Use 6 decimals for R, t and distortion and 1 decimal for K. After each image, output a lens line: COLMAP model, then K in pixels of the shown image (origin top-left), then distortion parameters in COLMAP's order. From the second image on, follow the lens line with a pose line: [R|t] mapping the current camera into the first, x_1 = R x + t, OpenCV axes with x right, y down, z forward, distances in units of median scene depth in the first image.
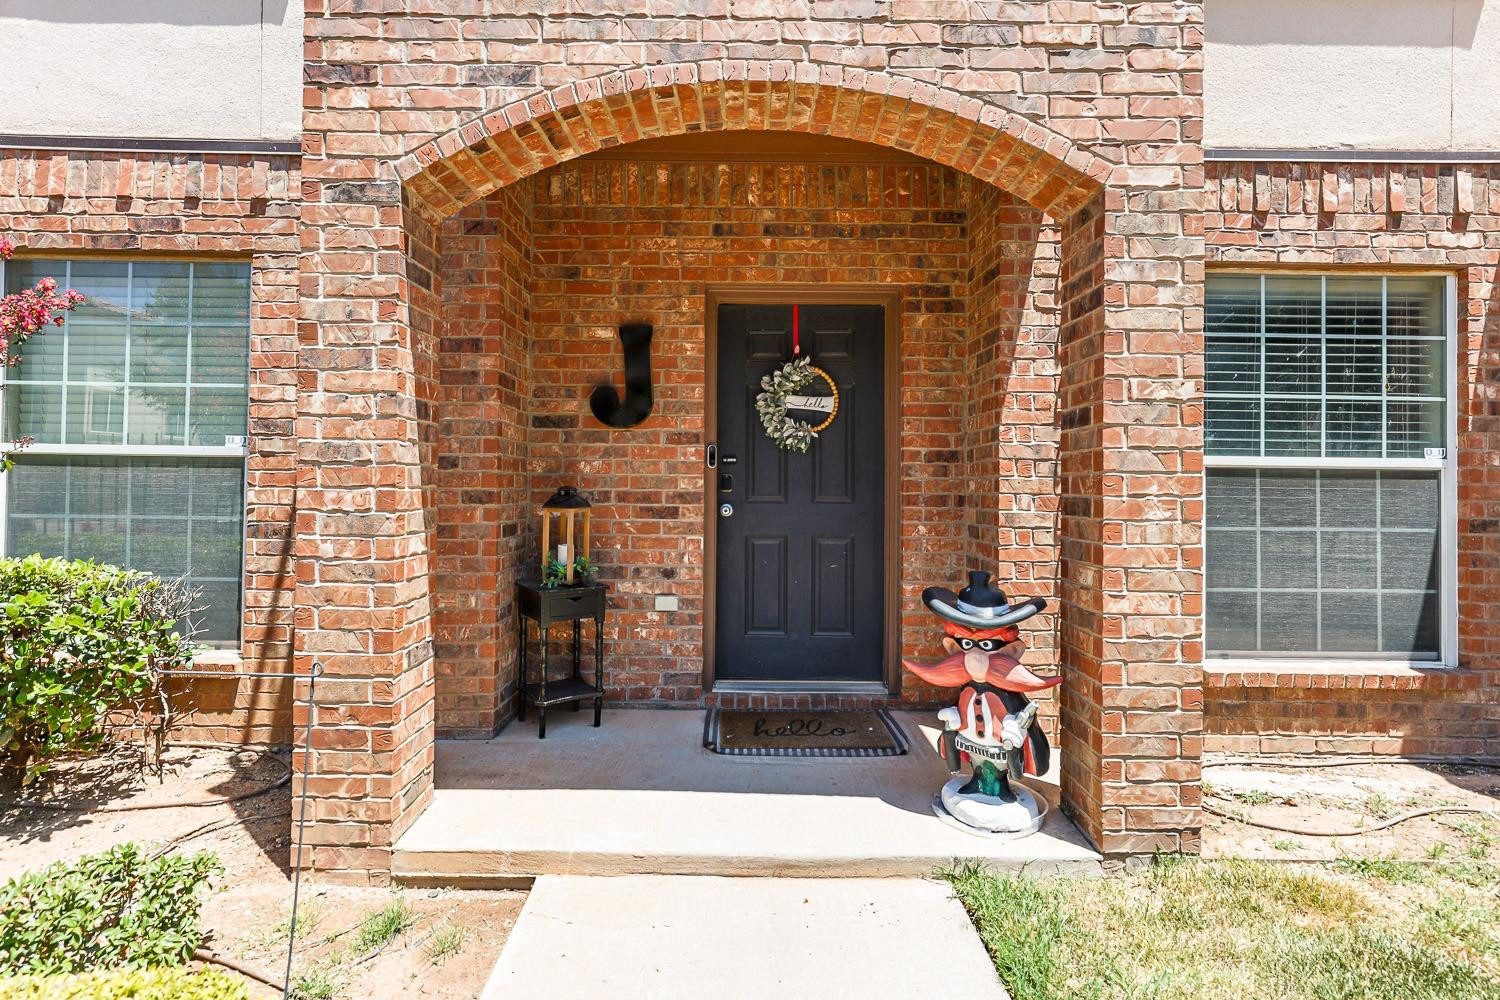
lens RADIAL K [[708.7, 0, 746.9], [0, 708.7, 481.1], [0, 0, 1]] dist [-0.003696, -0.000557]
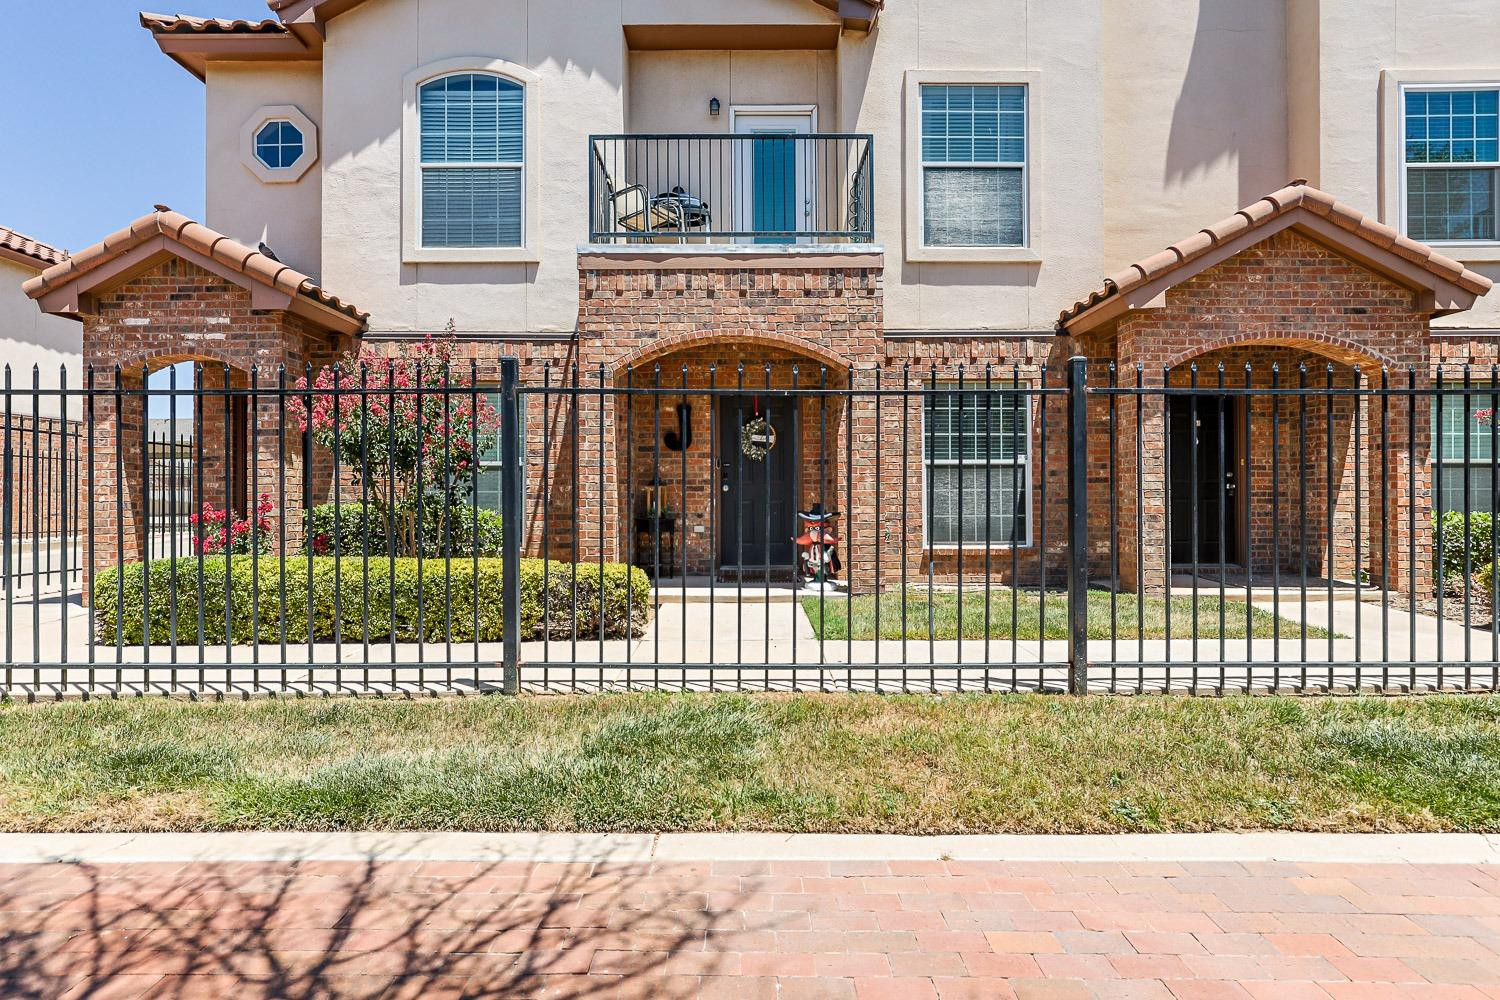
lens RADIAL K [[679.9, 0, 754.0], [0, 679.9, 494.0], [0, 0, 1]] dist [0.000993, 0.000147]
pose [[0.999870, -0.014608, 0.006846, 0.069062], [0.014571, 0.999879, 0.005429, 0.077442], [-0.006925, -0.005328, 0.999962, -1.702261]]
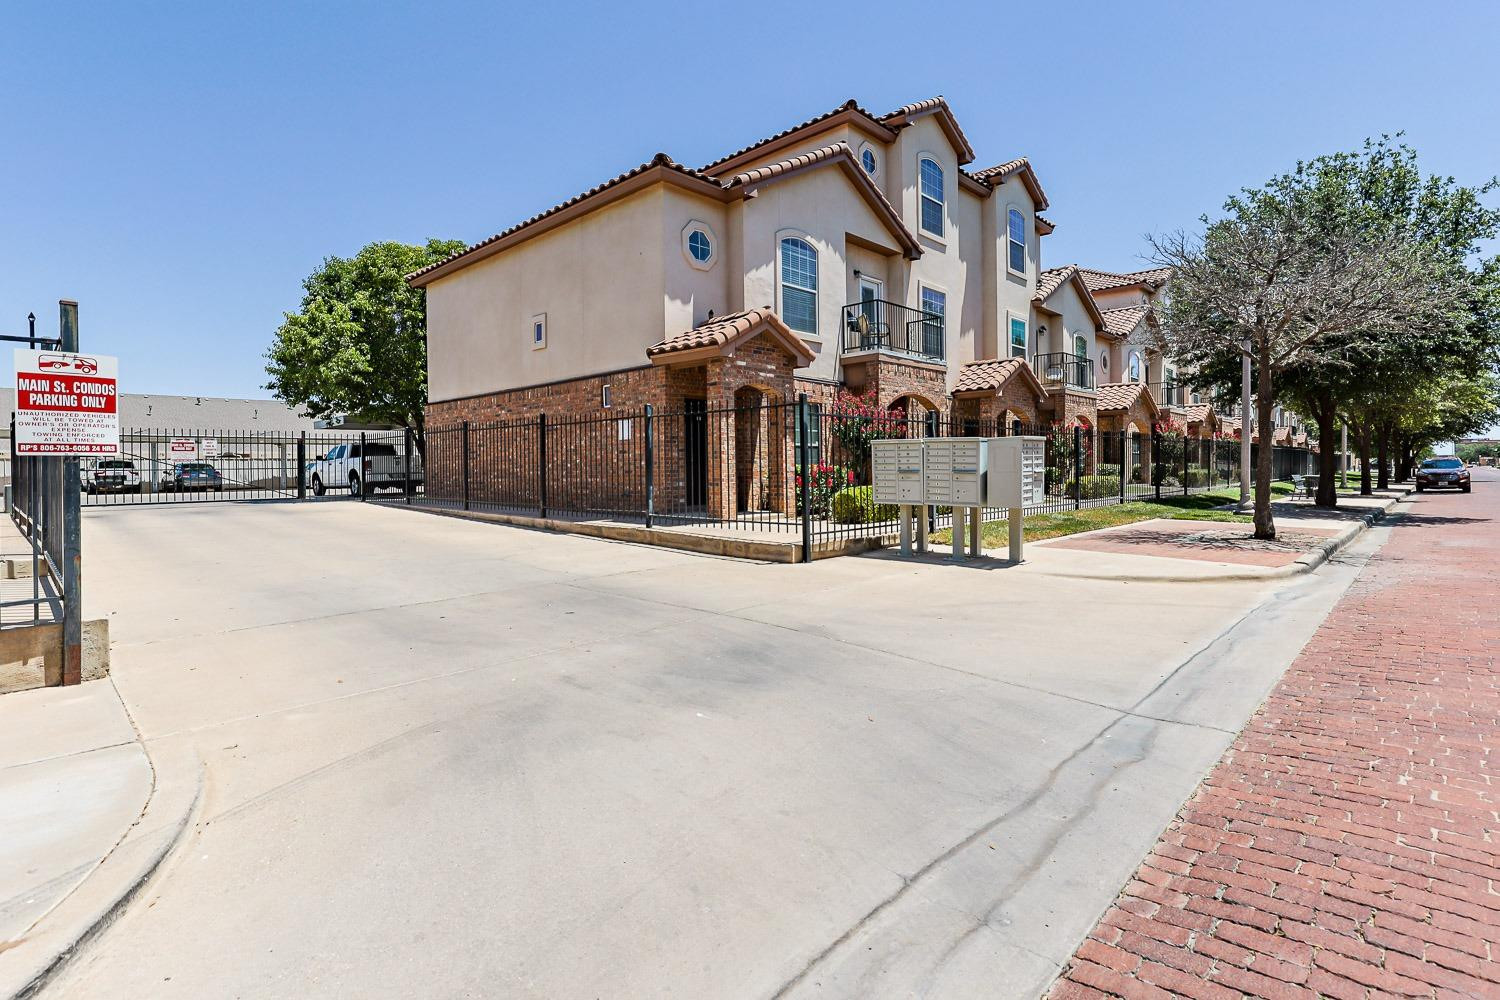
lens RADIAL K [[708.7, 0, 746.9], [0, 708.7, 481.1], [0, 0, 1]] dist [-0.003696, -0.000557]
pose [[0.698834, -0.031409, 0.714594, -5.761440], [0.013951, 0.999444, 0.030286, 0.062073], [-0.715148, -0.011196, 0.698883, -2.543581]]
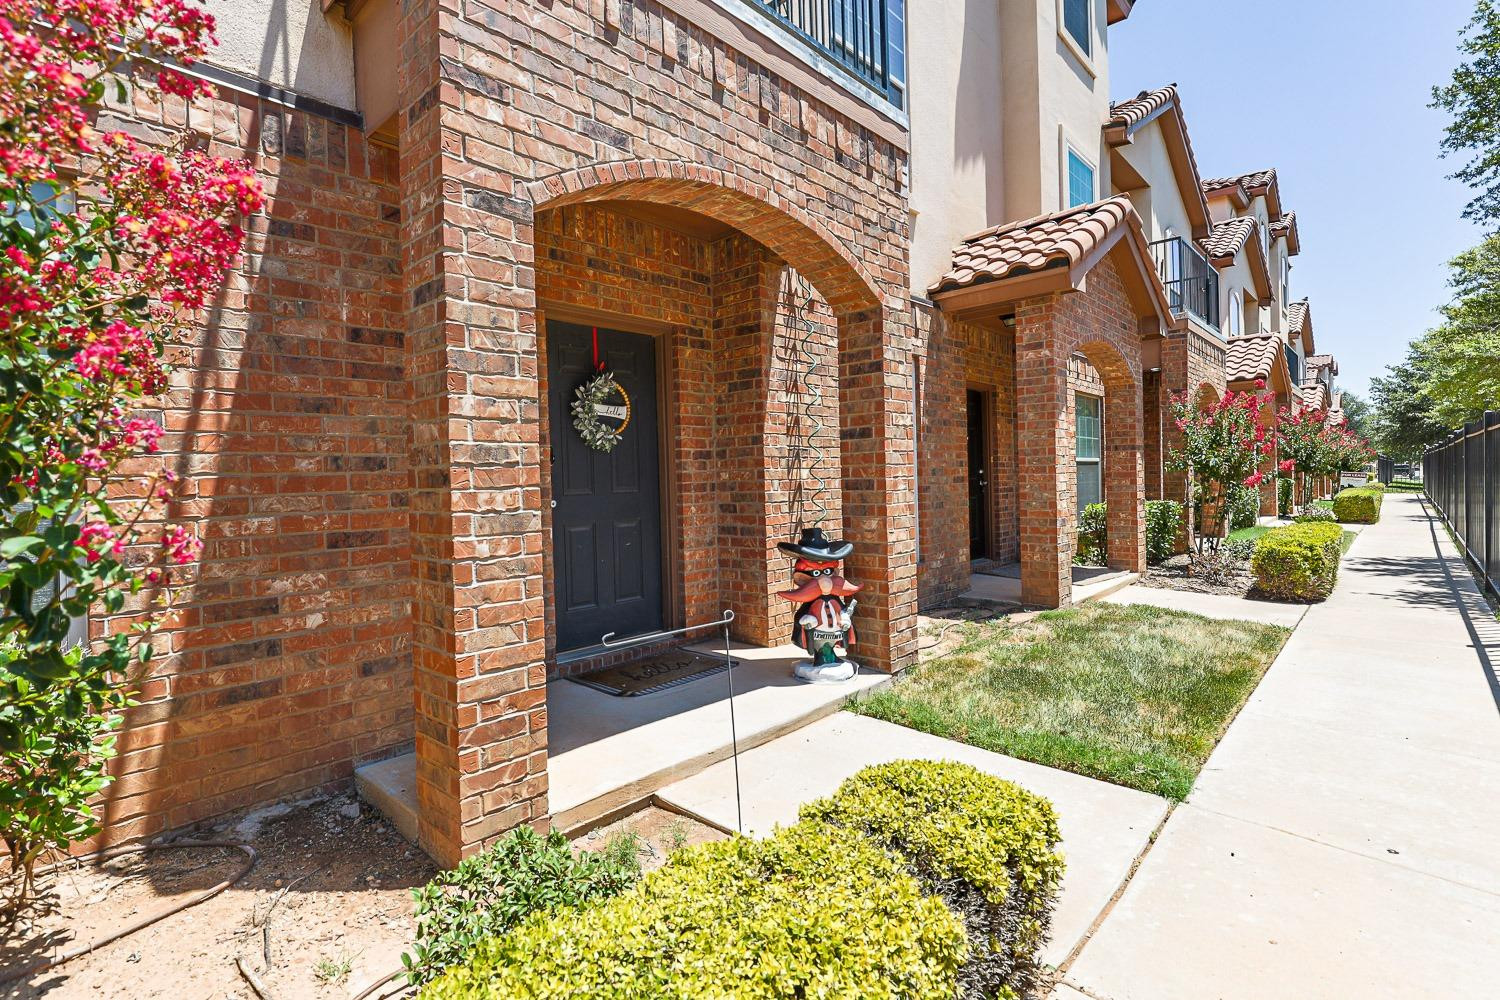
lens RADIAL K [[705.9, 0, 726.7], [0, 705.9, 484.9], [0, 0, 1]] dist [-0.003456, -0.000227]
pose [[0.696984, -0.033145, 0.716321, -0.982675], [0.024410, 0.999449, 0.022495, -0.010074], [-0.716672, 0.001807, 0.697409, 0.033436]]
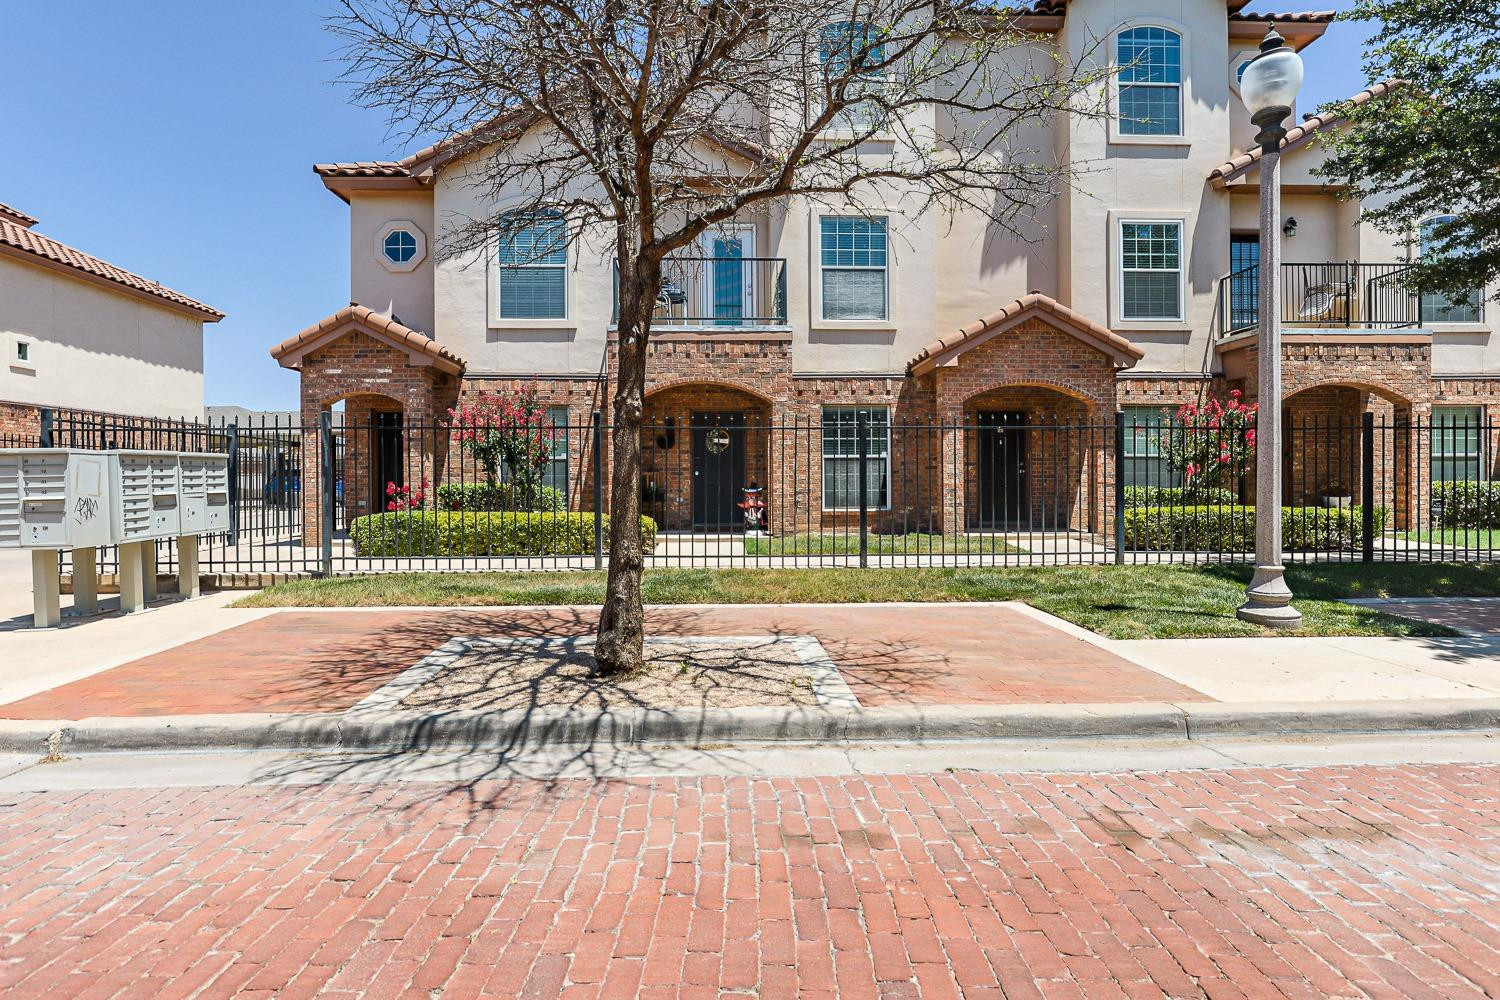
lens RADIAL K [[670.7, 0, 747.9], [0, 670.7, 485.4], [0, 0, 1]] dist [0.000755, 0.000046]
pose [[0.998763, -0.017739, 0.046455, 0.099149], [0.017046, 0.999738, 0.015276, 0.085903], [-0.046714, -0.014465, 0.998804, -3.370378]]
